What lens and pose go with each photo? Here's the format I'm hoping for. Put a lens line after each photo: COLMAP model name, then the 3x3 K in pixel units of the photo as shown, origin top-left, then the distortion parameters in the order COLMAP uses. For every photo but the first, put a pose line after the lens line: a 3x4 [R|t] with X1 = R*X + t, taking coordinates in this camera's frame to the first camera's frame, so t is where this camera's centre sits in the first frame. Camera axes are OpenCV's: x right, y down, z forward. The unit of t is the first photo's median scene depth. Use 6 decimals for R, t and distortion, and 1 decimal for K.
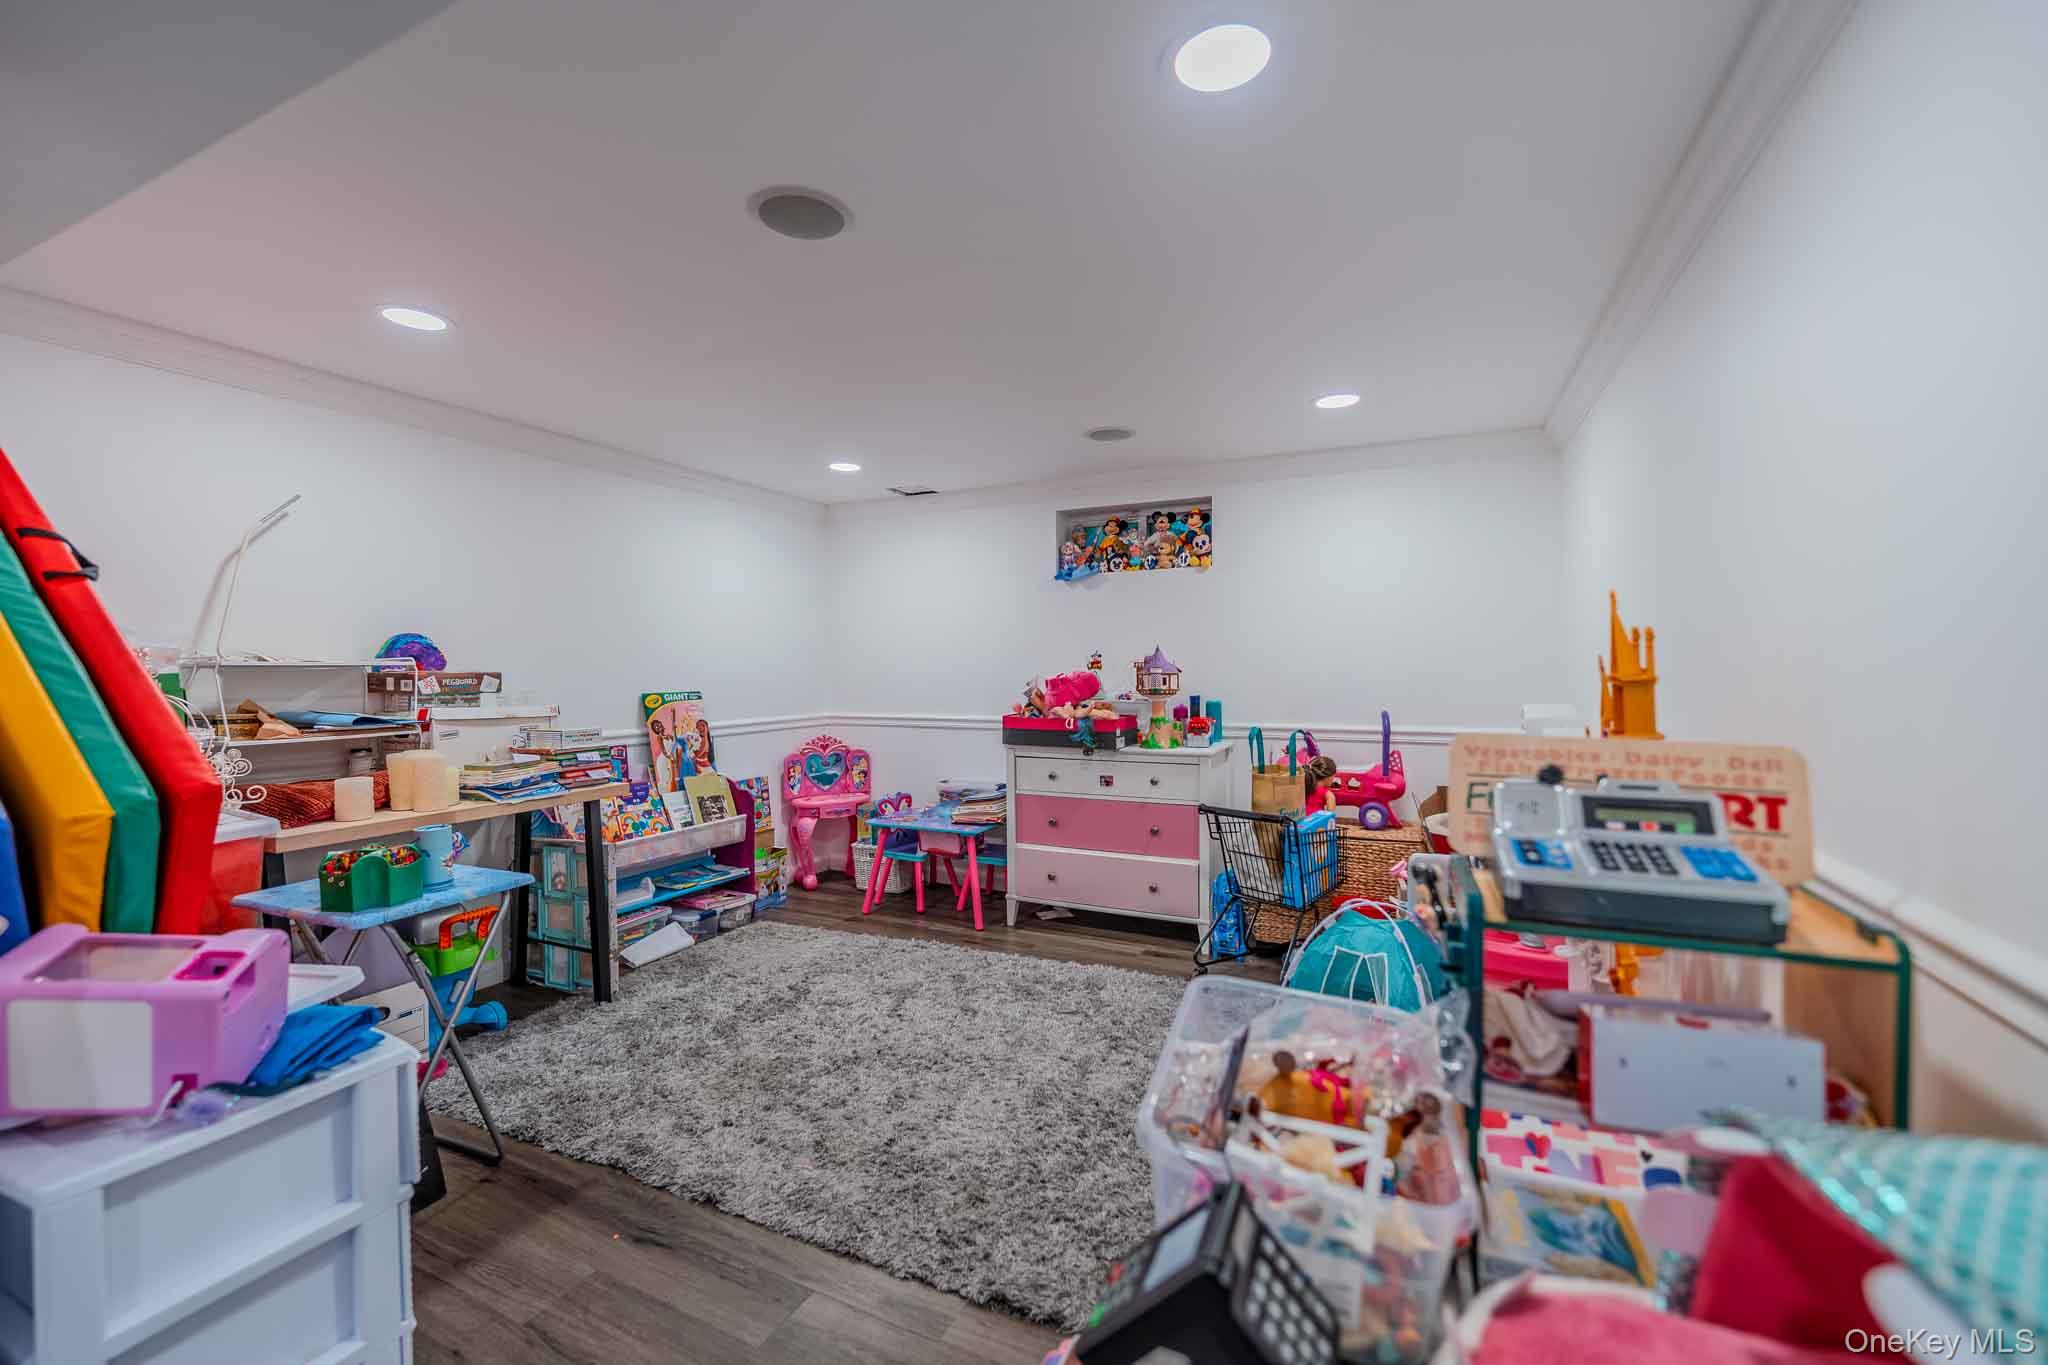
lens RADIAL K [[830.7, 0, 1024.0], [0, 830.7, 682.5], [0, 0, 1]] dist [-0.002556, -0.000051]
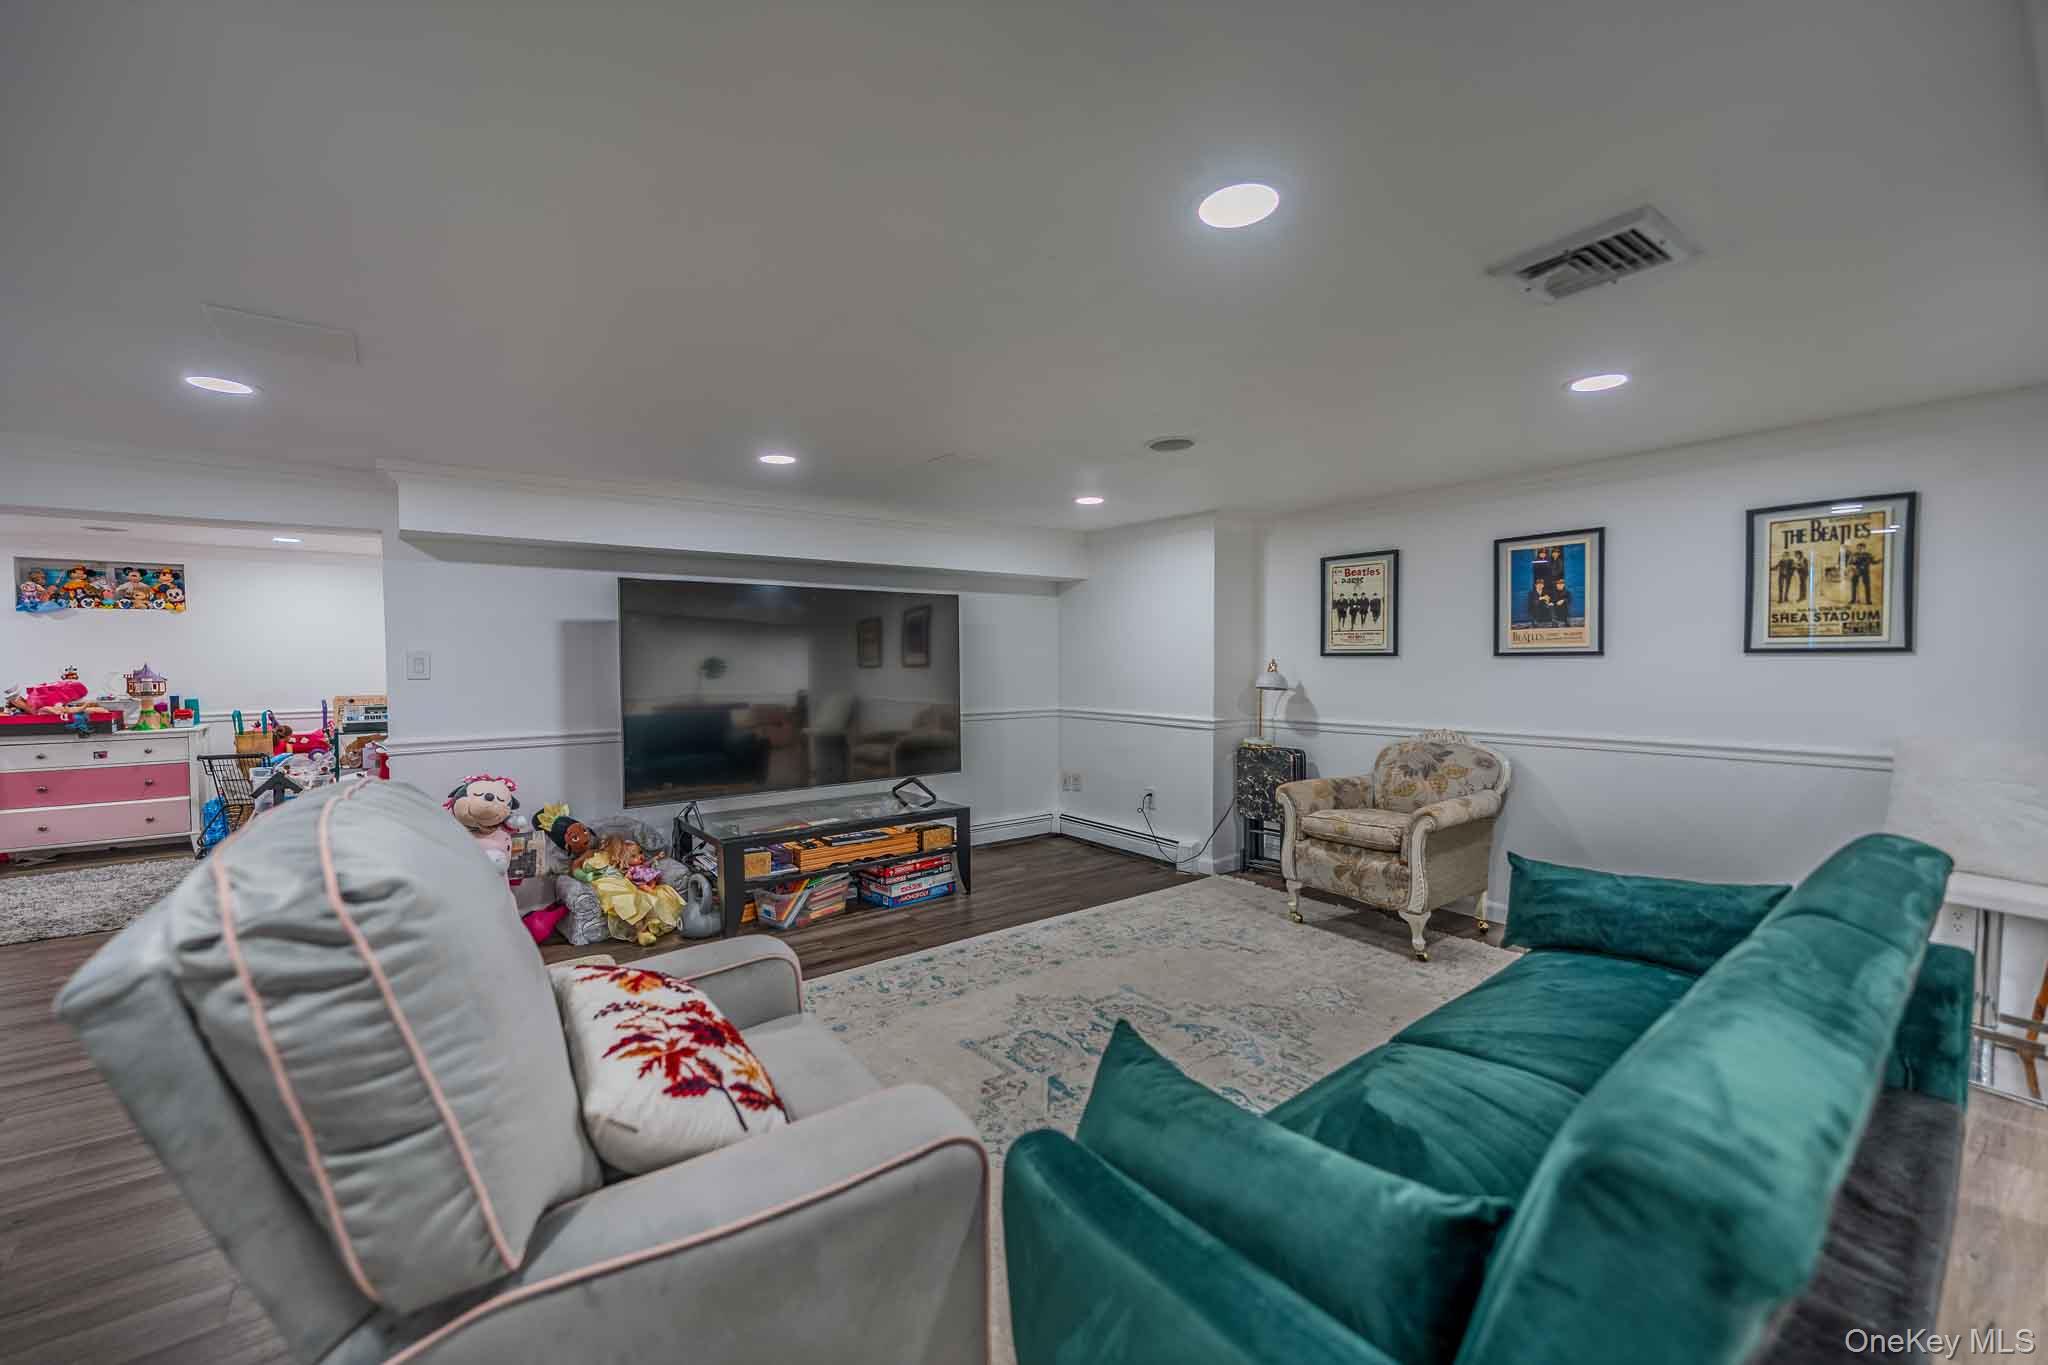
lens RADIAL K [[830.7, 0, 1024.0], [0, 830.7, 682.5], [0, 0, 1]] dist [-0.002556, -0.000051]
pose [[0.457168, -0.023159, 0.889079, -0.449612], [0.021378, 0.999658, 0.015047, 0.002229], [-0.889123, 0.012128, 0.457507, -1.122634]]
